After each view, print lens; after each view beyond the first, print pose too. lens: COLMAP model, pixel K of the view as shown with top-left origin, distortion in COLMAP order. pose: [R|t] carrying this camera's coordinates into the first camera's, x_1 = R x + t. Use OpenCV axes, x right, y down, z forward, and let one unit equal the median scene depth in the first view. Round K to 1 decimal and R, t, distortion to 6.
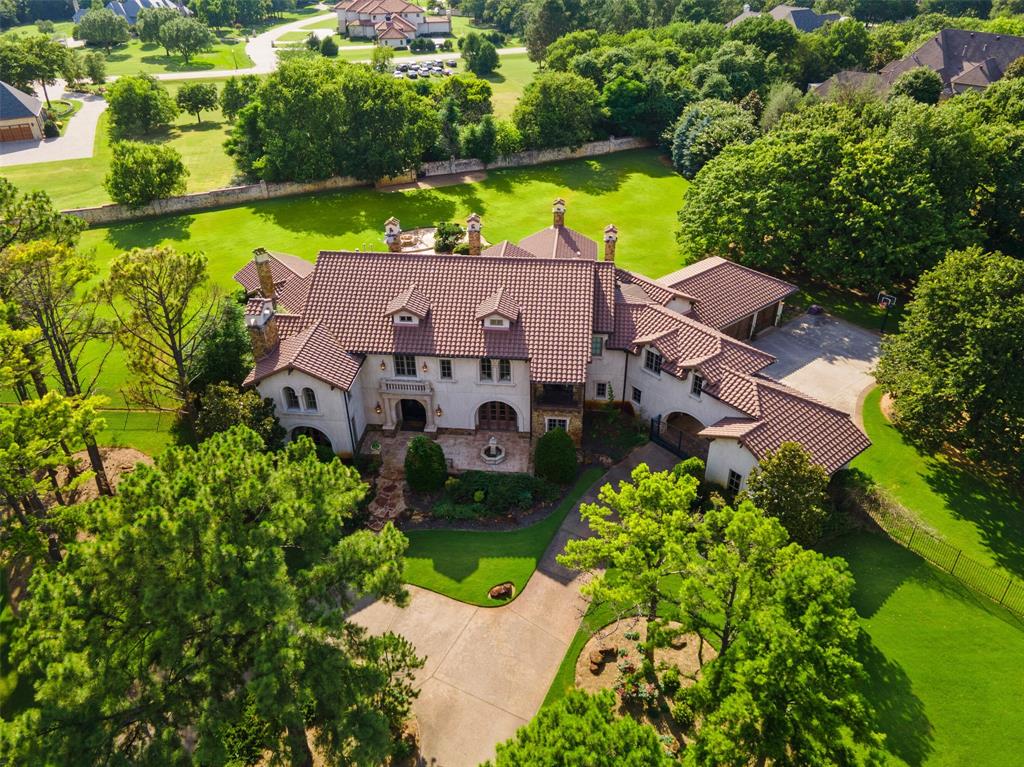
lens RADIAL K [[742.9, 0, 510.8], [0, 742.9, 363.6], [0, 0, 1]] dist [0.045748, -0.000731]
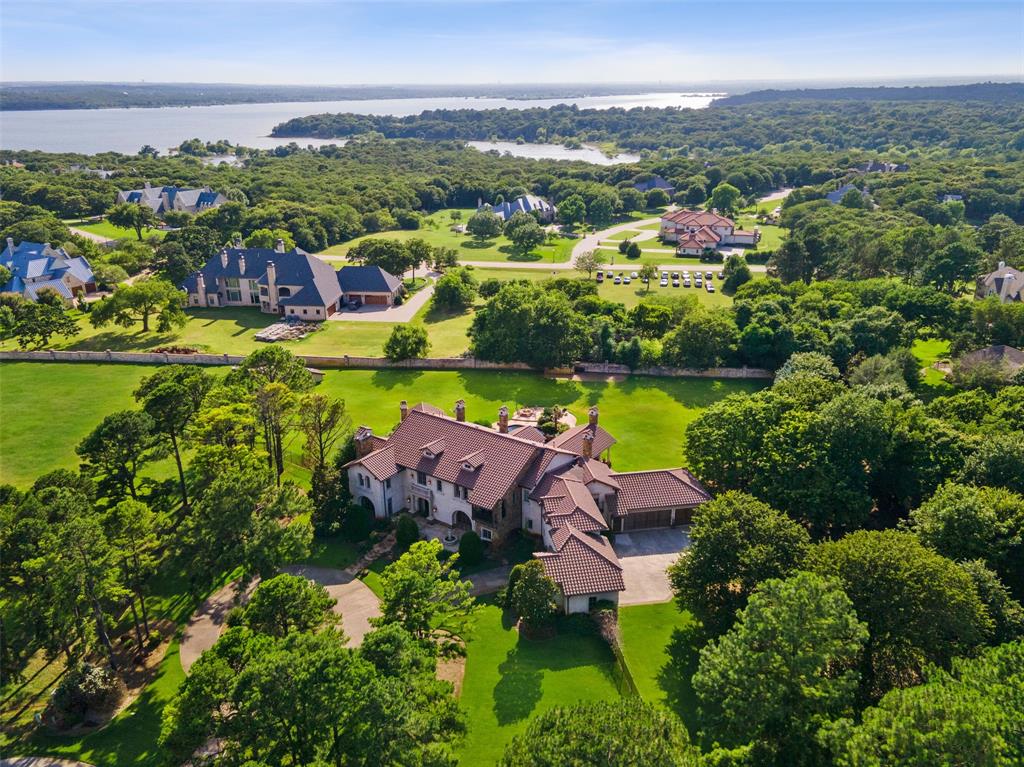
lens RADIAL K [[742.9, 0, 510.8], [0, 742.9, 363.6], [0, 0, 1]] dist [0.045748, -0.000731]
pose [[0.877834, 0.169854, -0.447837, 0.478234], [-0.259851, 0.954333, -0.147395, -0.031625], [0.402350, 0.245759, 0.881882, -0.348796]]
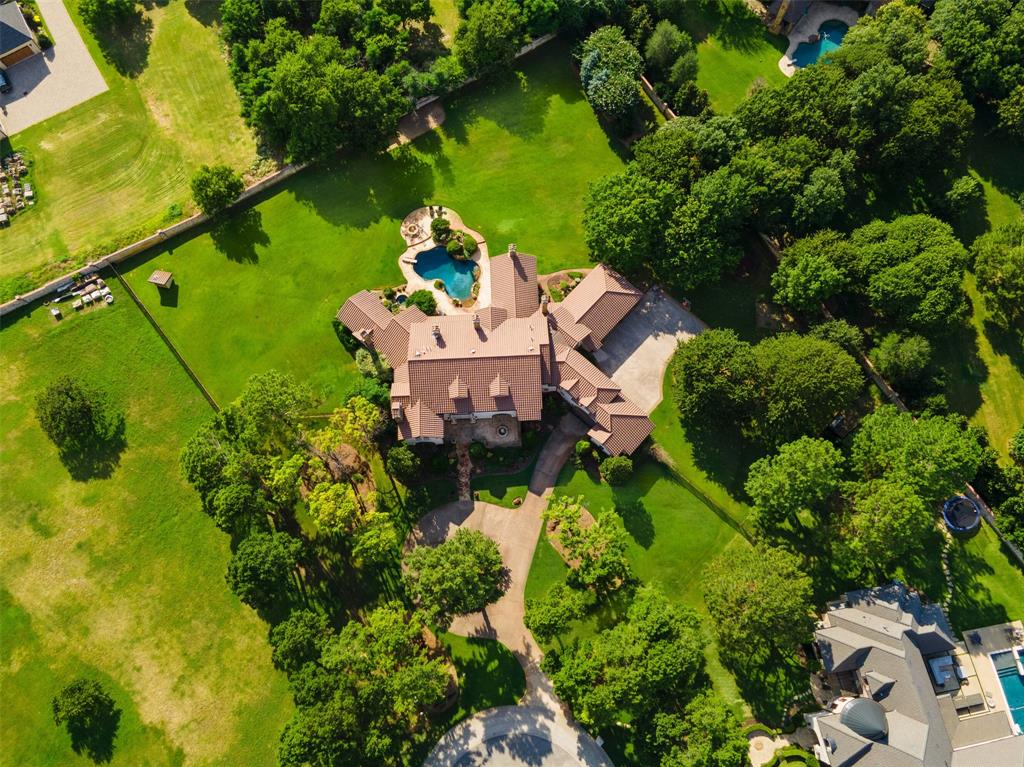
lens RADIAL K [[742.9, 0, 510.8], [0, 742.9, 363.6], [0, 0, 1]] dist [0.045748, -0.000731]
pose [[0.989441, -0.140418, 0.035921, -0.030606], [0.086354, 0.770157, 0.631982, -0.895537], [-0.116406, -0.622206, 0.774150, -0.396043]]
